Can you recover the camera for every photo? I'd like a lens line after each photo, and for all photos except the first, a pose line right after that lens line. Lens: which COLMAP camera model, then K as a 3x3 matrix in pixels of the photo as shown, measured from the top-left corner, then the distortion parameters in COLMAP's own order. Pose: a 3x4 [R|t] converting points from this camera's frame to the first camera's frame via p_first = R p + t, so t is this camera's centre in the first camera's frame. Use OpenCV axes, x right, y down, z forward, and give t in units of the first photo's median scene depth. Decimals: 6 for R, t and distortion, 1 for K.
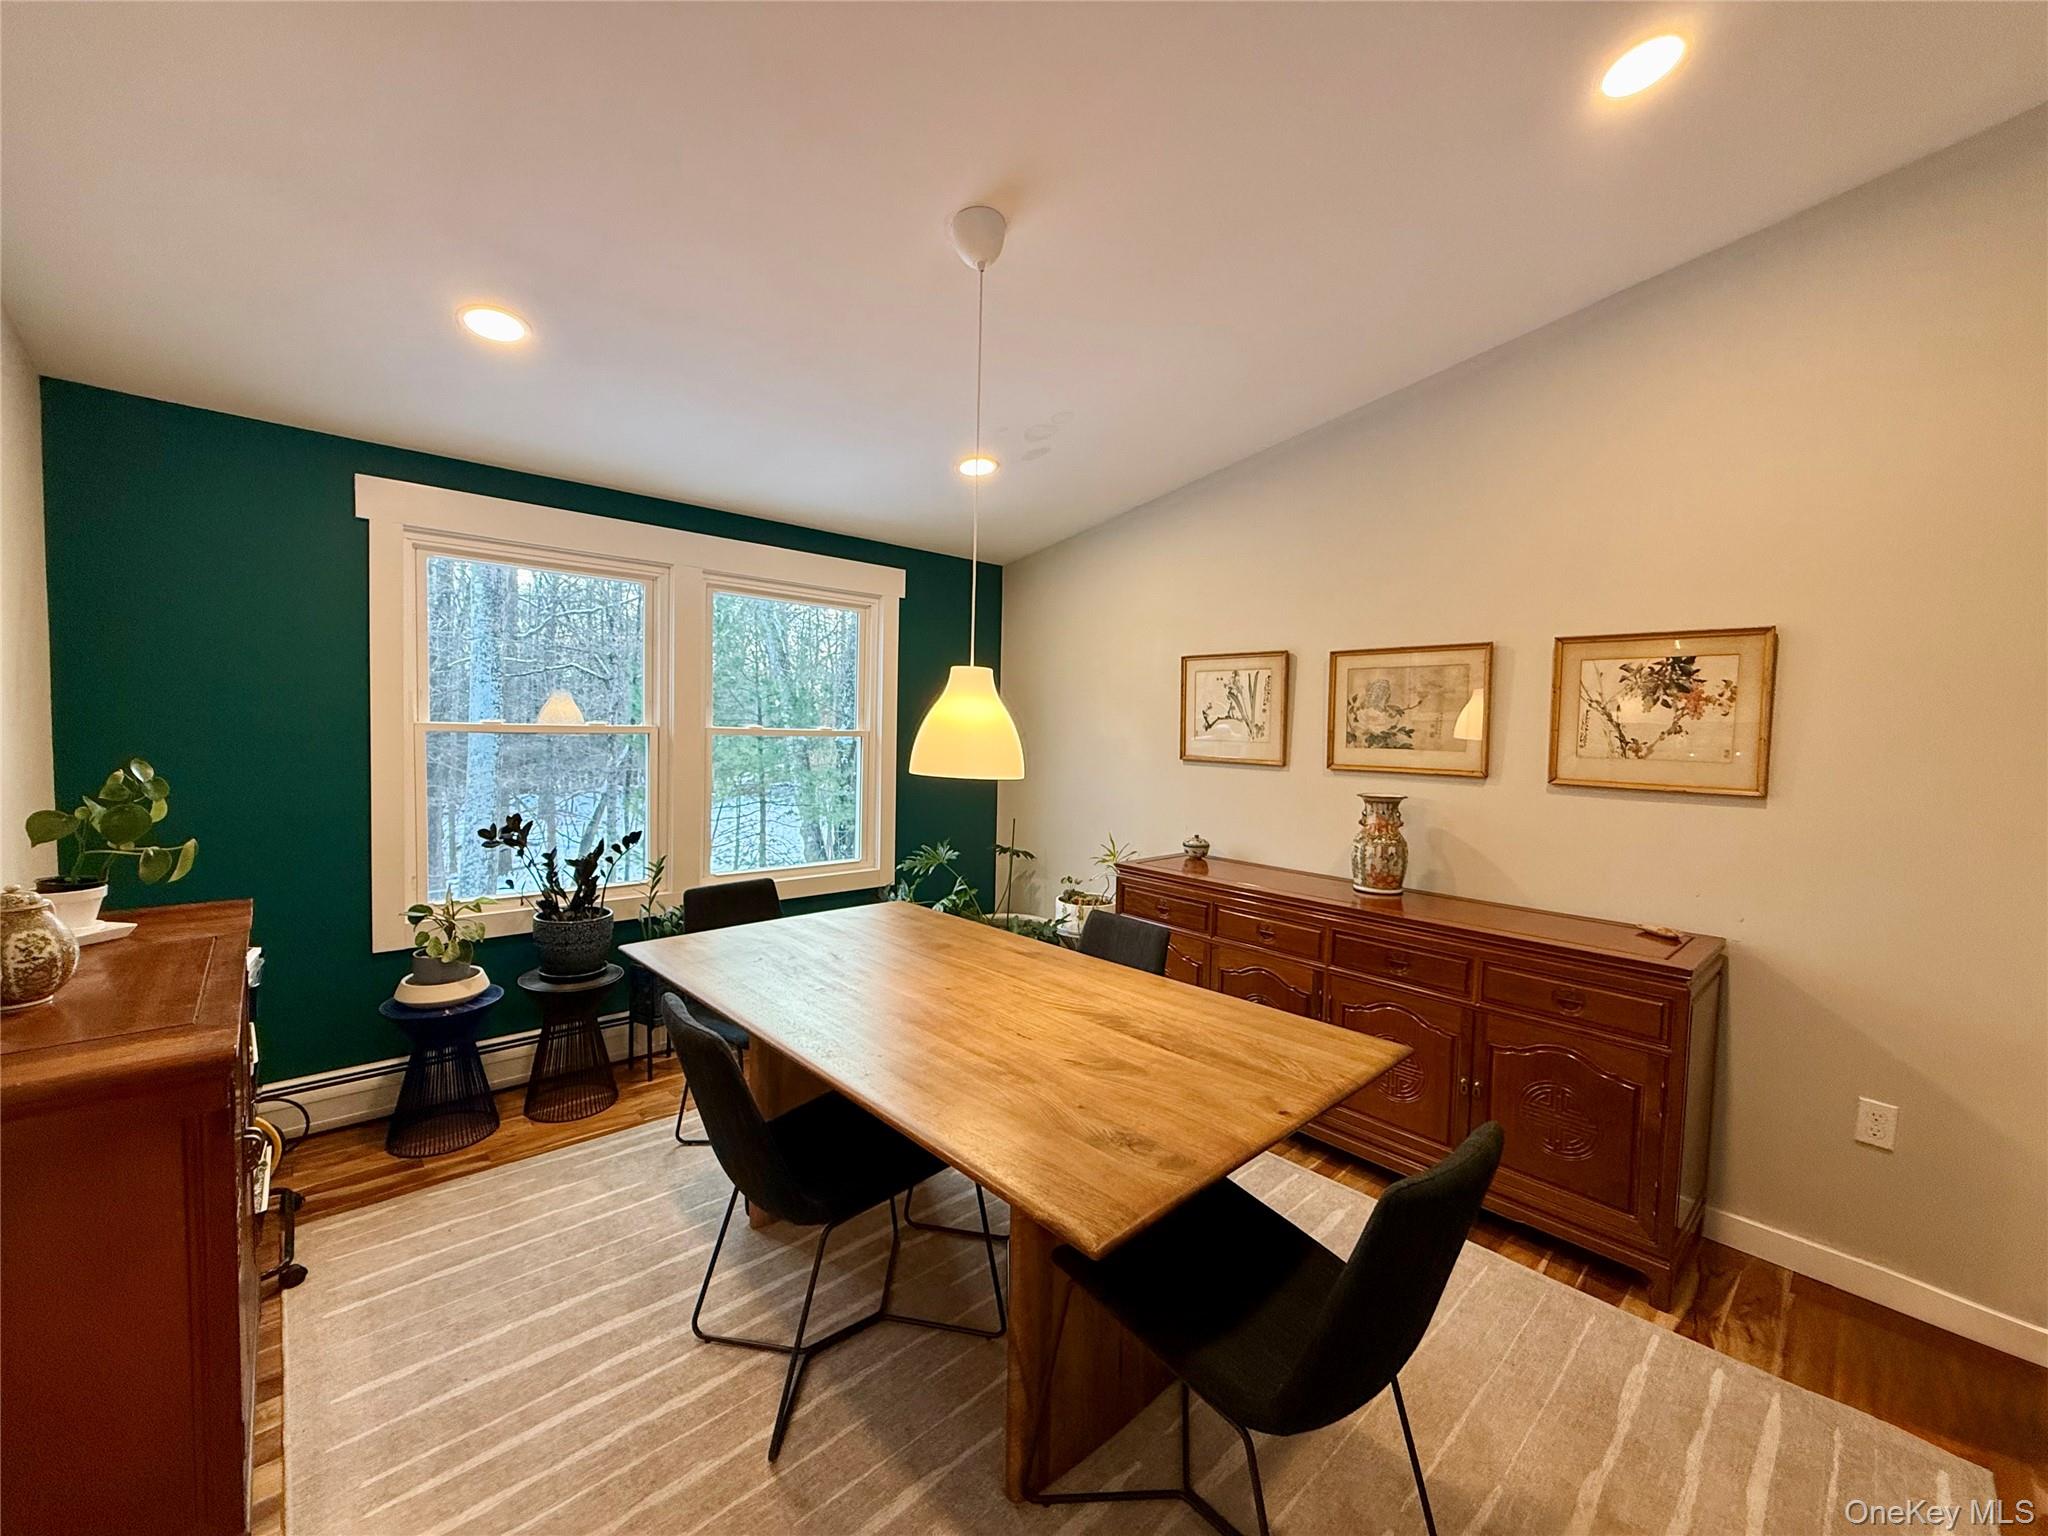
lens RADIAL K [[815.6, 0, 1025.5], [0, 815.6, 768.9], [0, 0, 1]] dist [-0.001030, 0.000014]
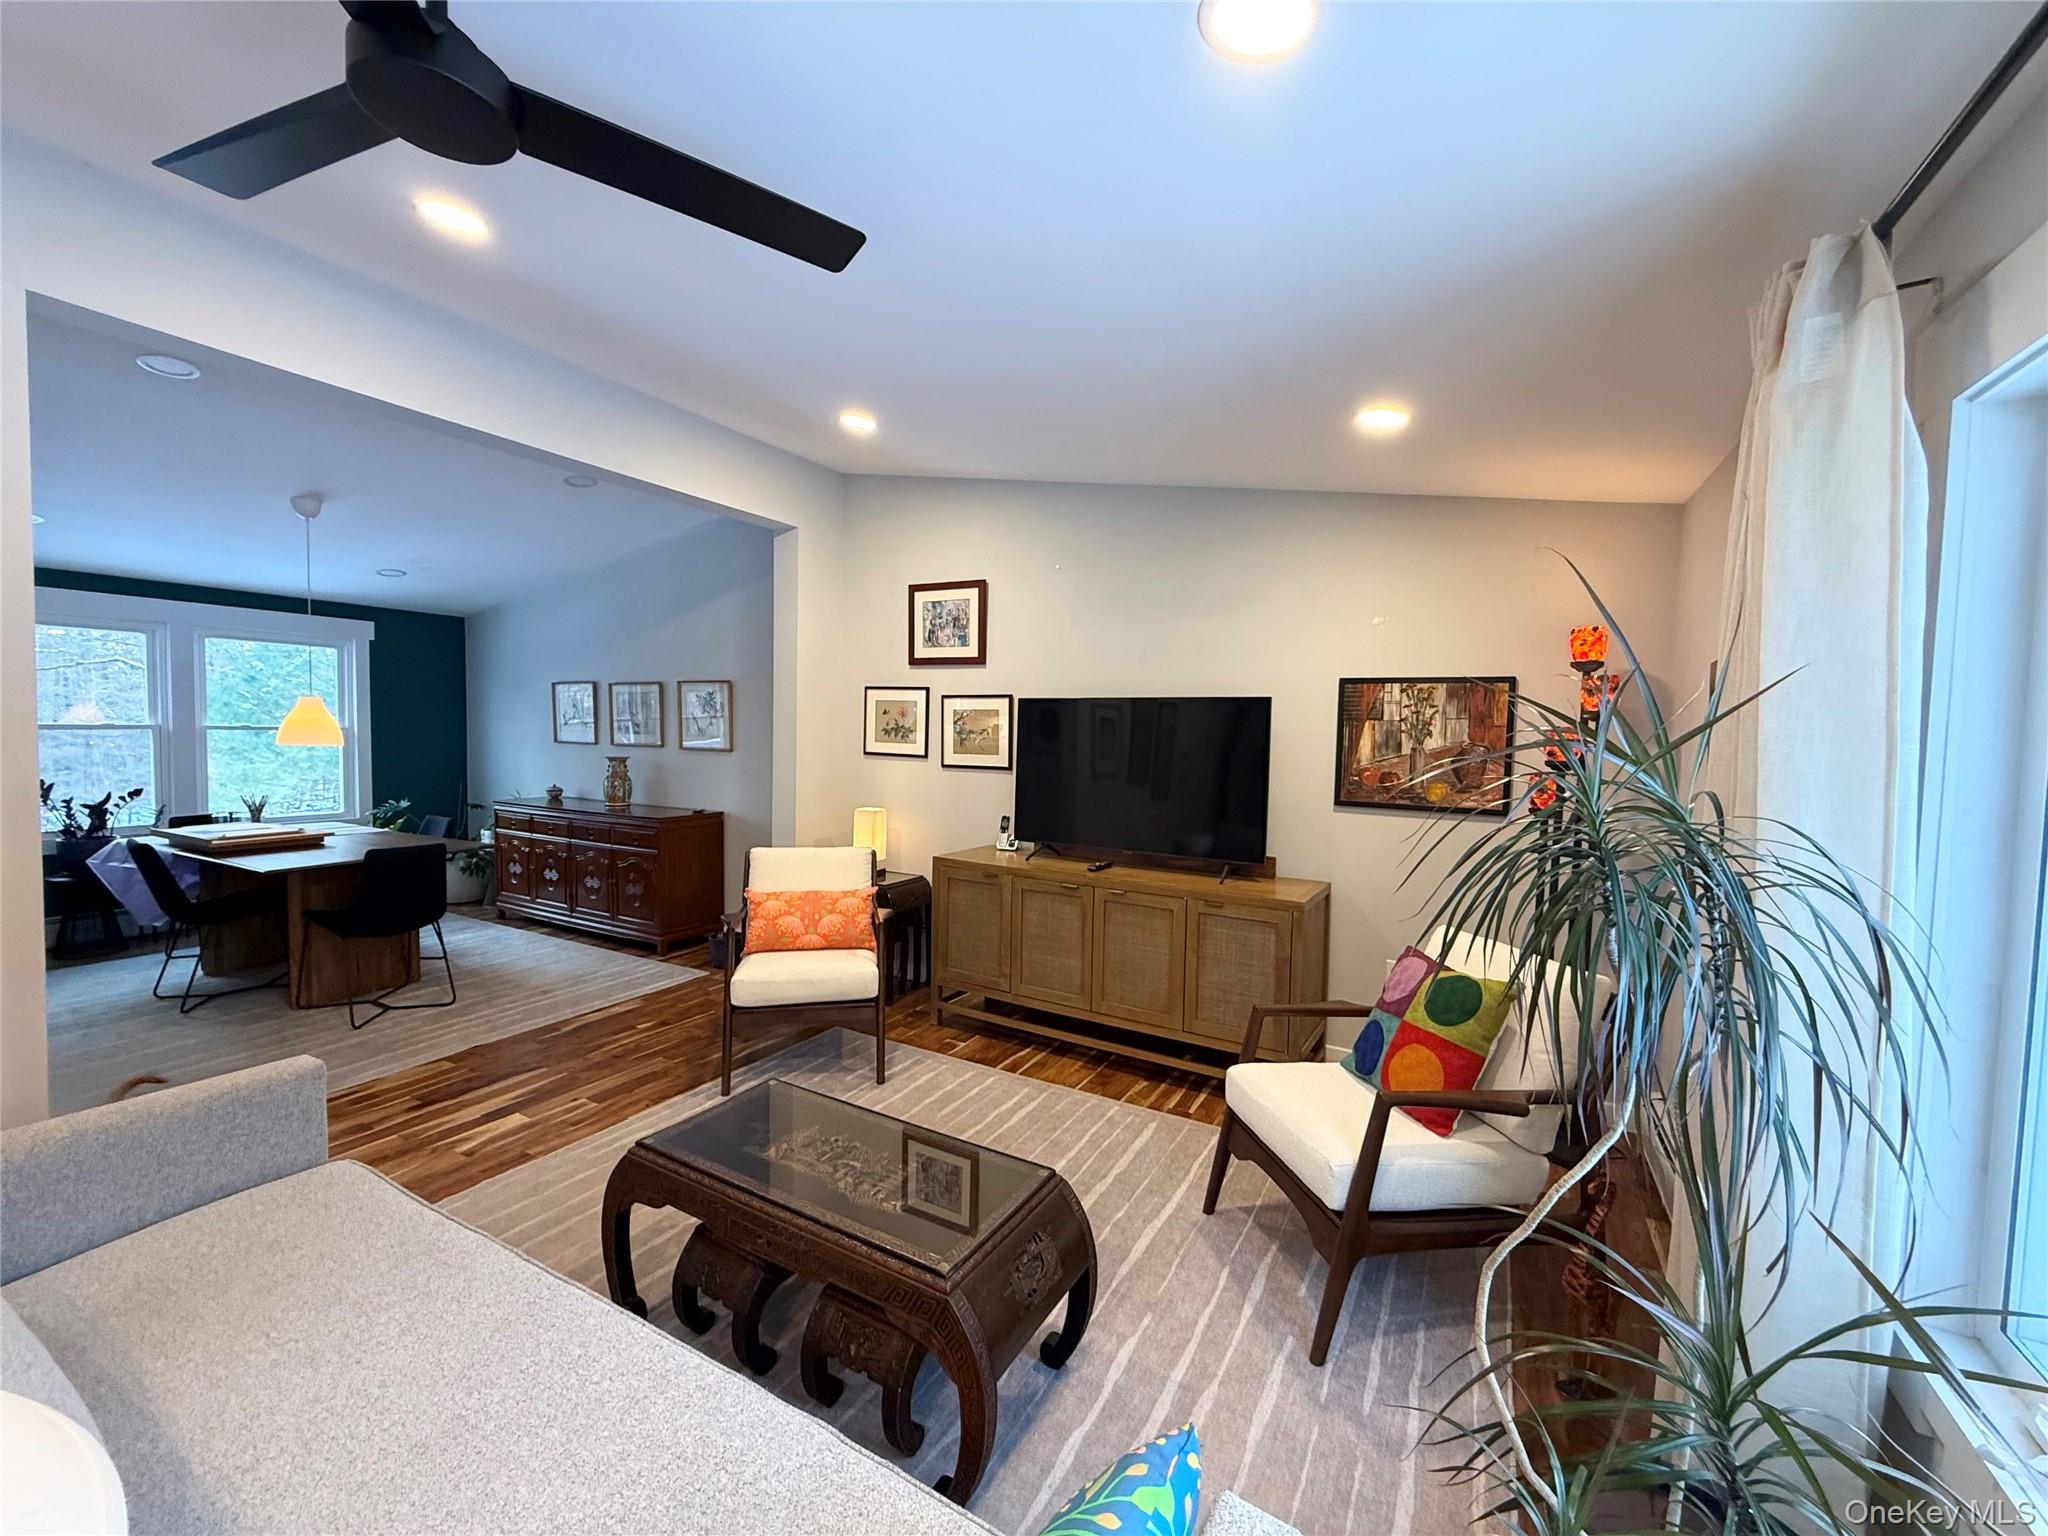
lens RADIAL K [[815.6, 0, 1029.0], [0, 815.6, 766.2], [0, 0, 1]] dist [-0.001030, 0.000014]
pose [[0.946968, -0.022279, 0.320556, 0.713208], [0.022048, 0.999747, 0.004349, 0.065227], [-0.320572, 0.002950, 0.947220, -1.156814]]
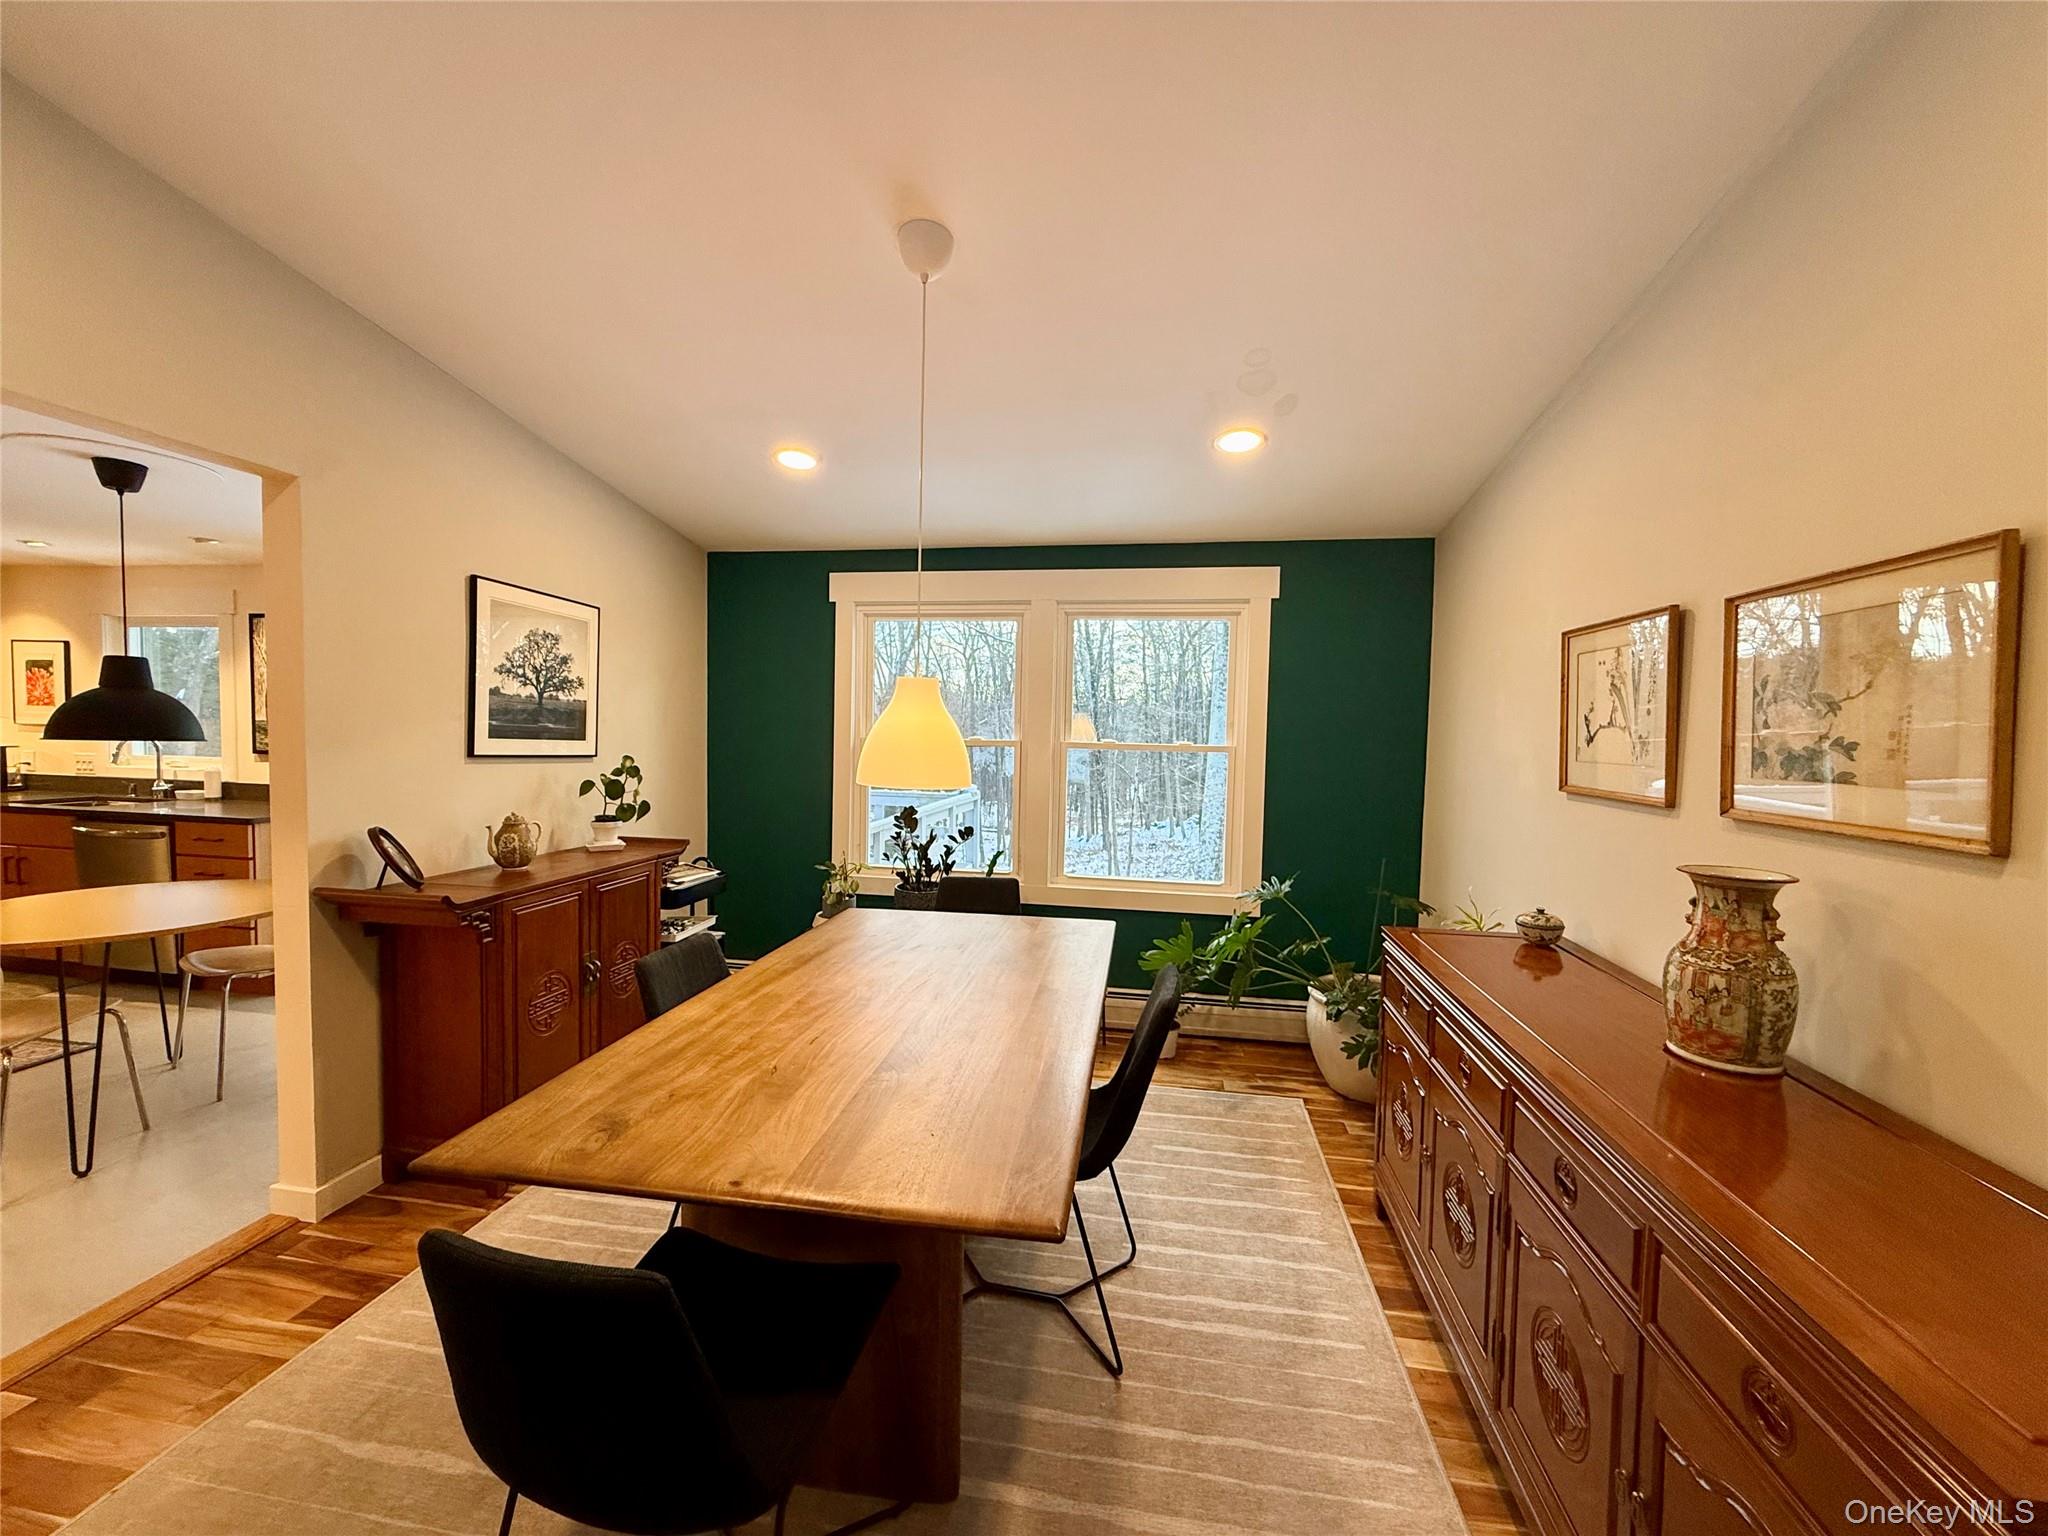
lens RADIAL K [[815.6, 0, 1017.4], [0, 815.6, 772.6], [0, 0, 1]] dist [-0.001030, 0.000014]
pose [[0.610942, 0.029068, -0.791142, 0.534216], [-0.045383, 0.998968, 0.001658, -0.009639], [0.790374, 0.034891, 0.611631, 0.321582]]
